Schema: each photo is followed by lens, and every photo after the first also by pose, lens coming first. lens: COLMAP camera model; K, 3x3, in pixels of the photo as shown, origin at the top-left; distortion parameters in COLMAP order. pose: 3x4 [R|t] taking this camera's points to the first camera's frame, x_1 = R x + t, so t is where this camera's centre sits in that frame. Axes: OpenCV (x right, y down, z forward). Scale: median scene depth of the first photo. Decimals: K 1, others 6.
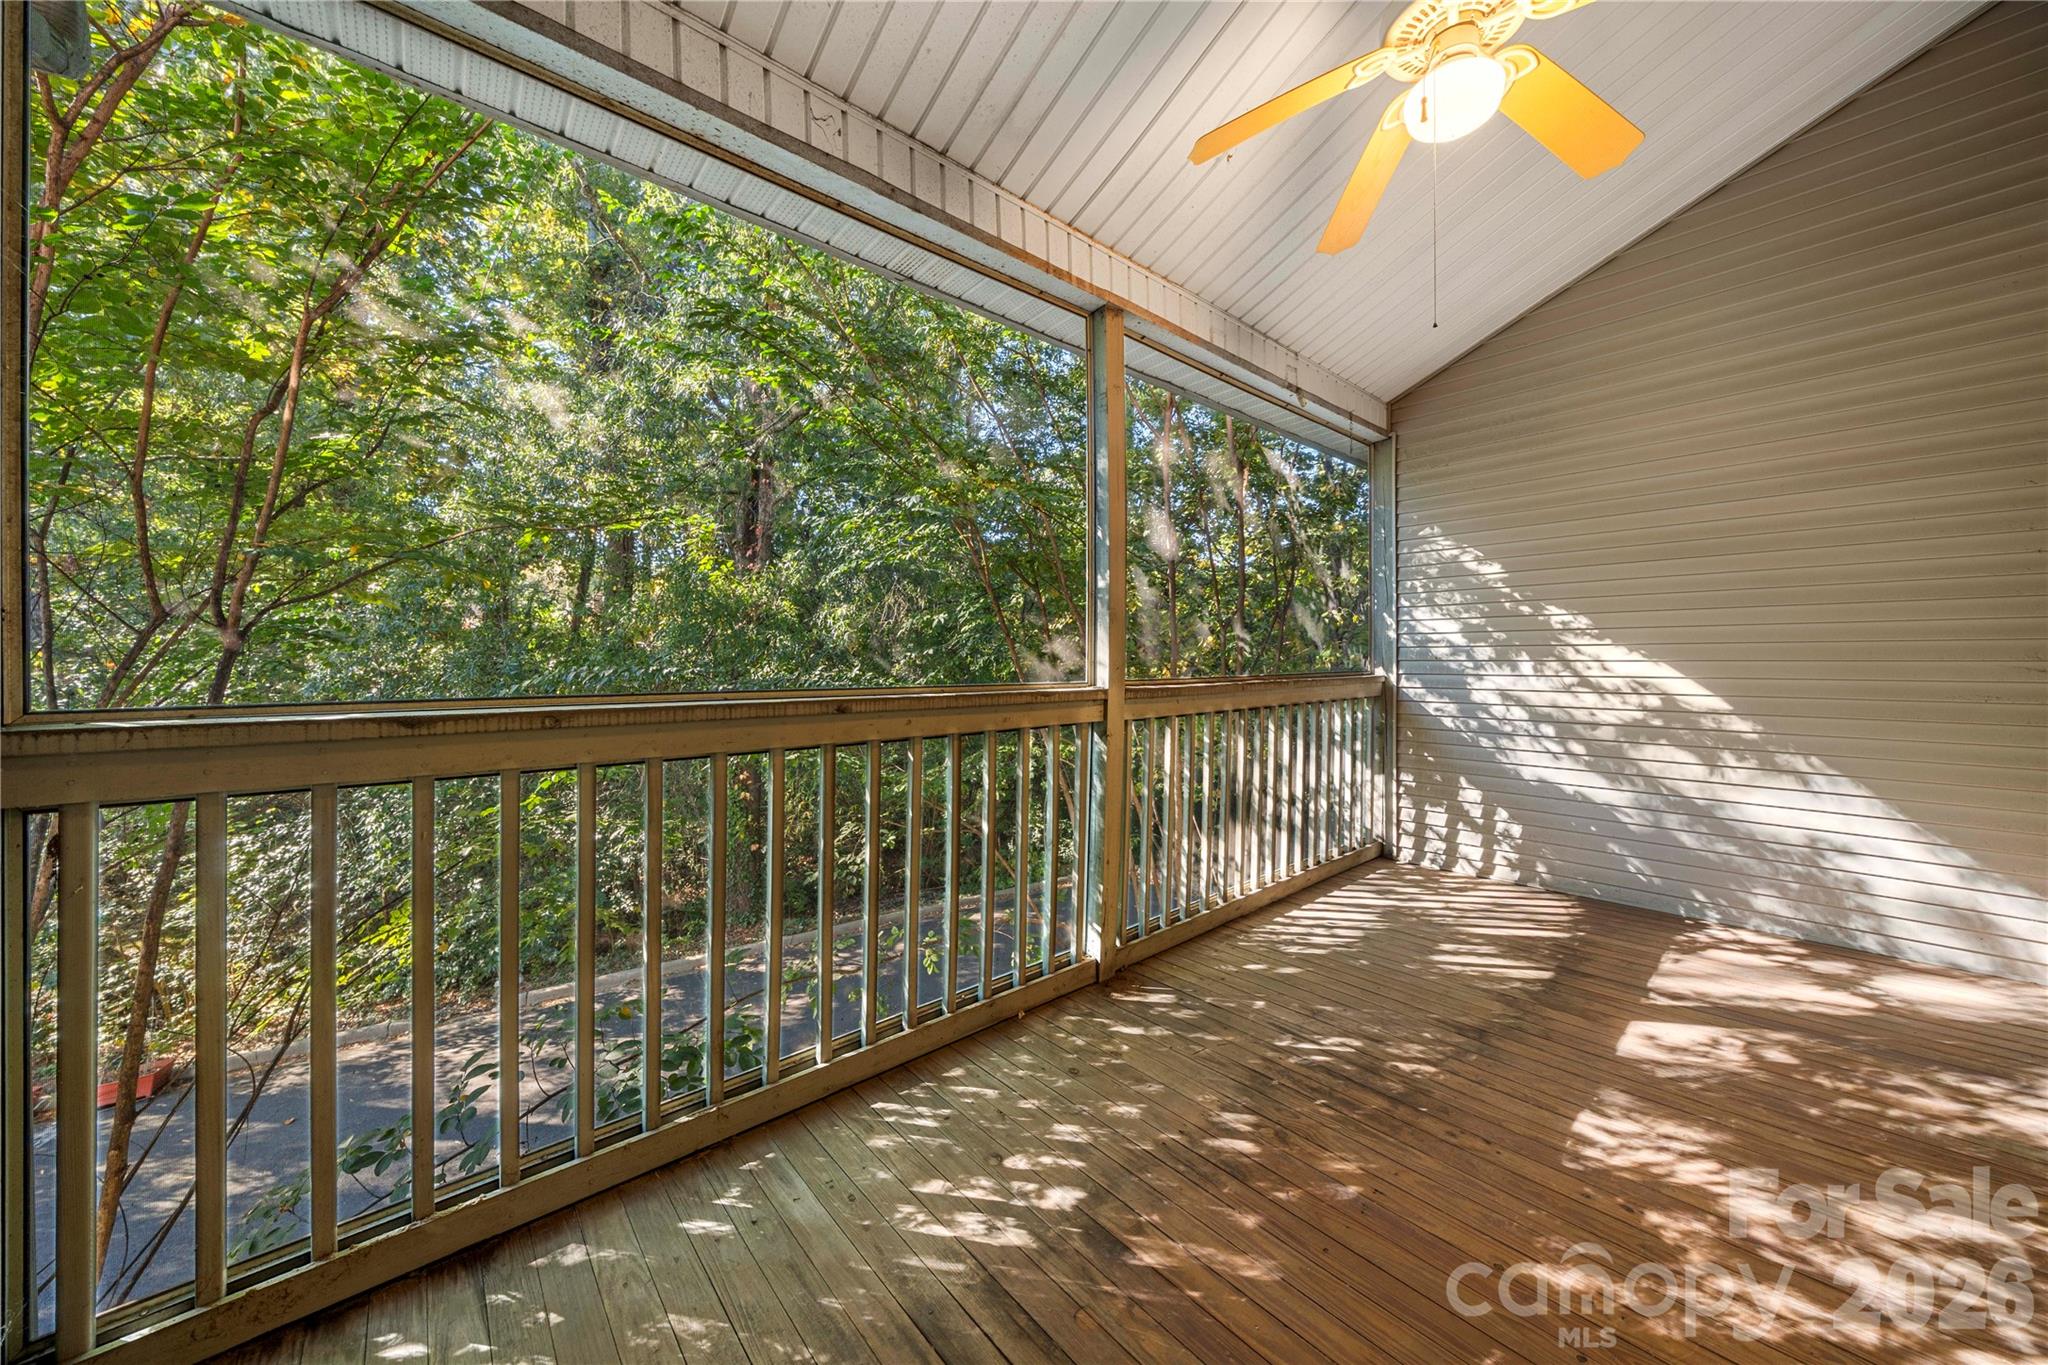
lens RADIAL K [[702.4, 0, 1031.4], [0, 702.4, 635.0], [0, 0, 1]] dist [-0.001814, -0.000204]
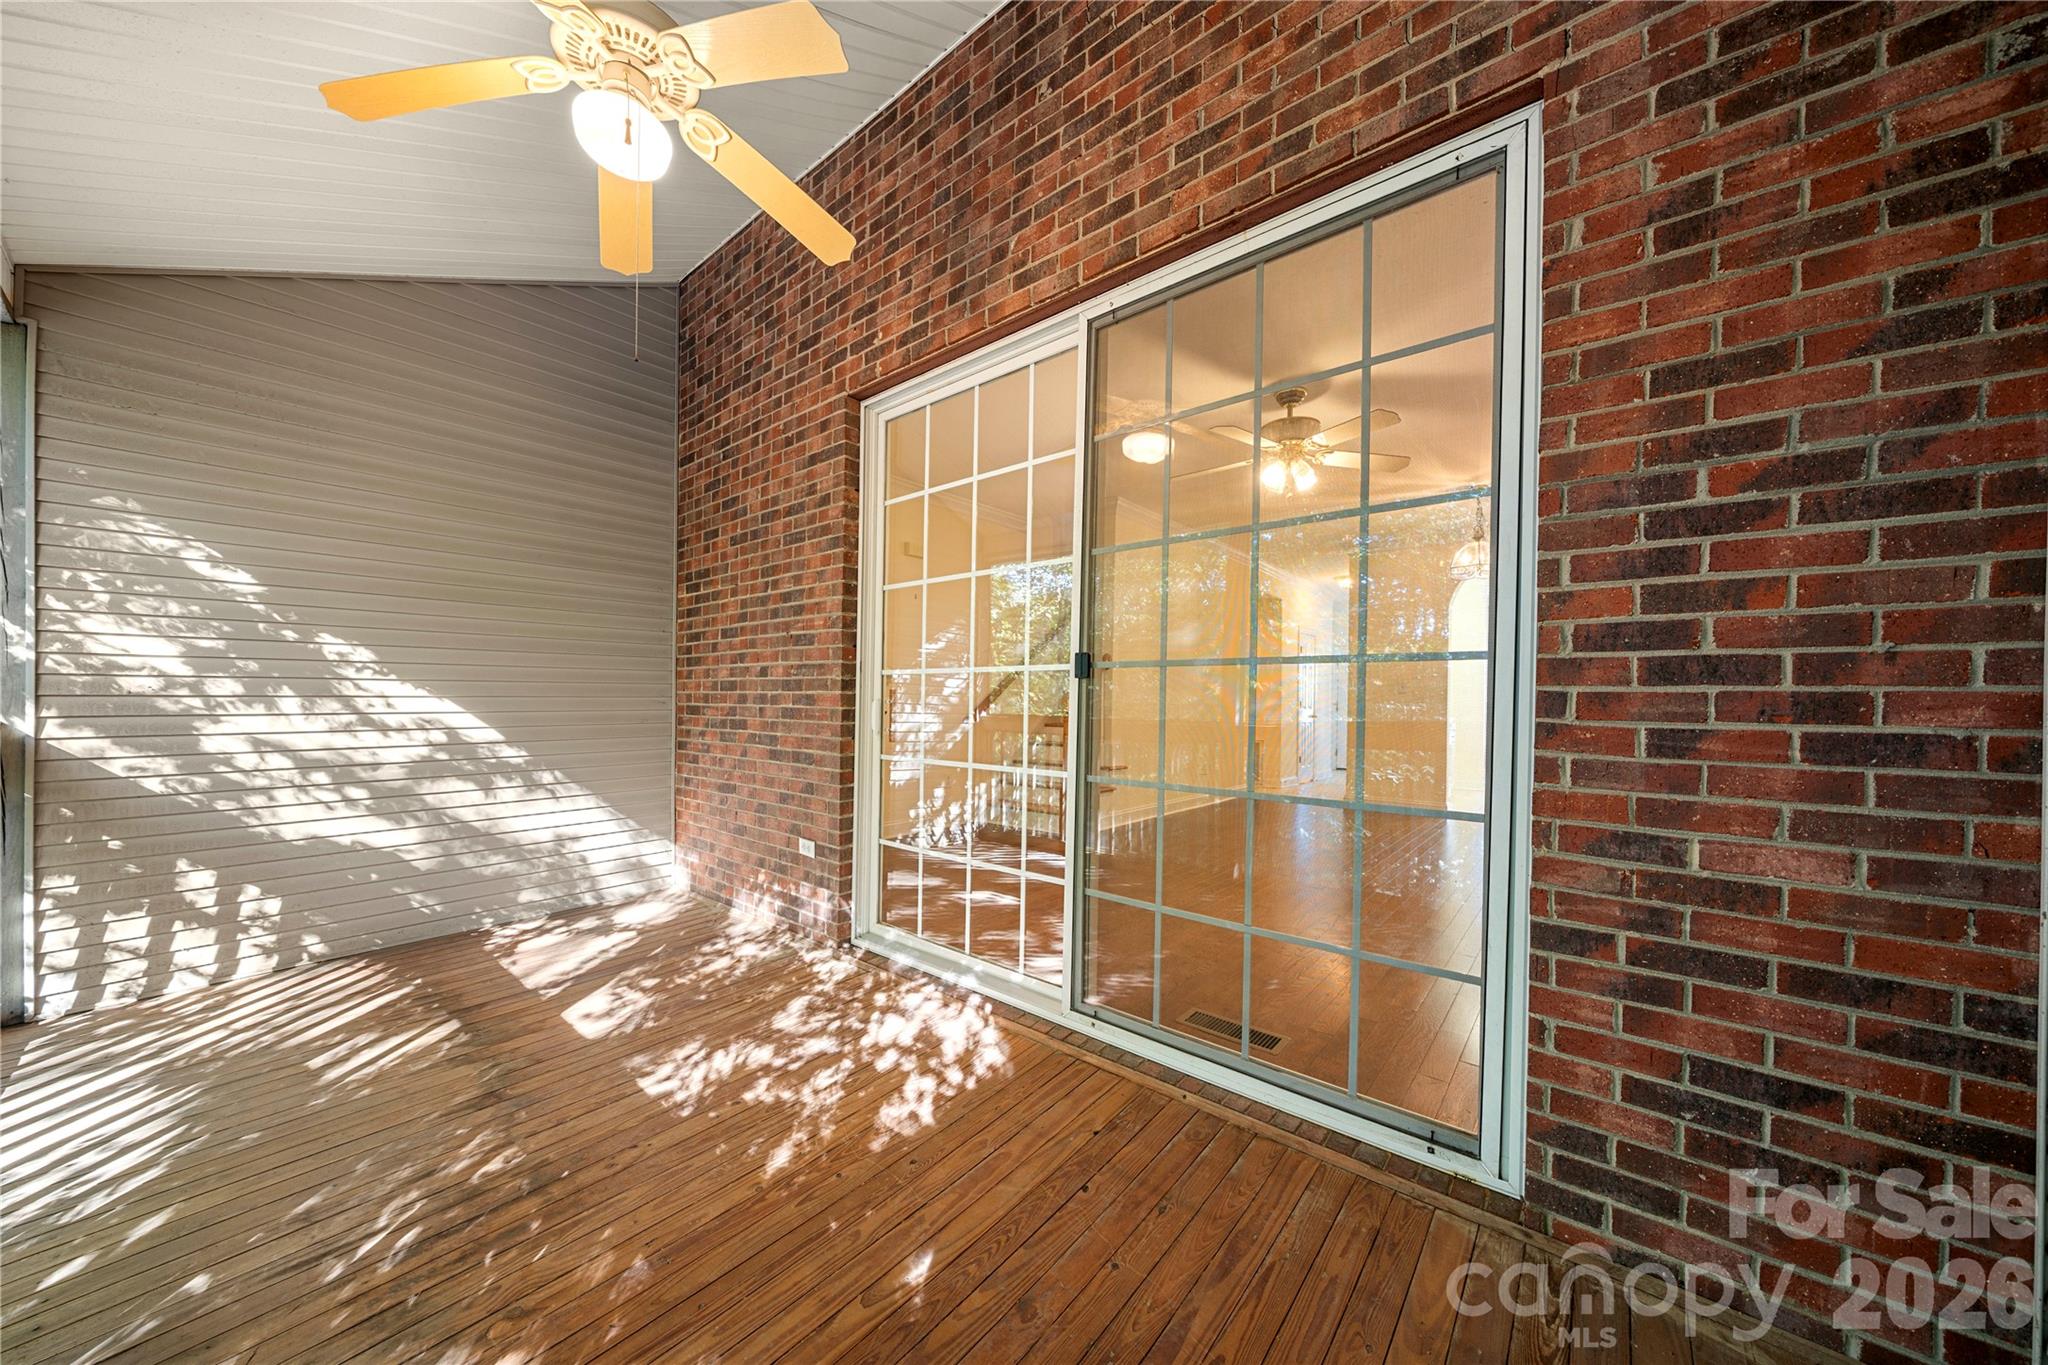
lens RADIAL K [[703.9, 0, 1004.9], [0, 703.9, 687.9], [0, 0, 1]] dist [-0.001341, 0.000006]
pose [[-0.130193, 0.013842, 0.991392, -0.242085], [-0.036015, 0.999177, -0.018680, 0.012350], [-0.990834, -0.038137, -0.129587, 0.298496]]
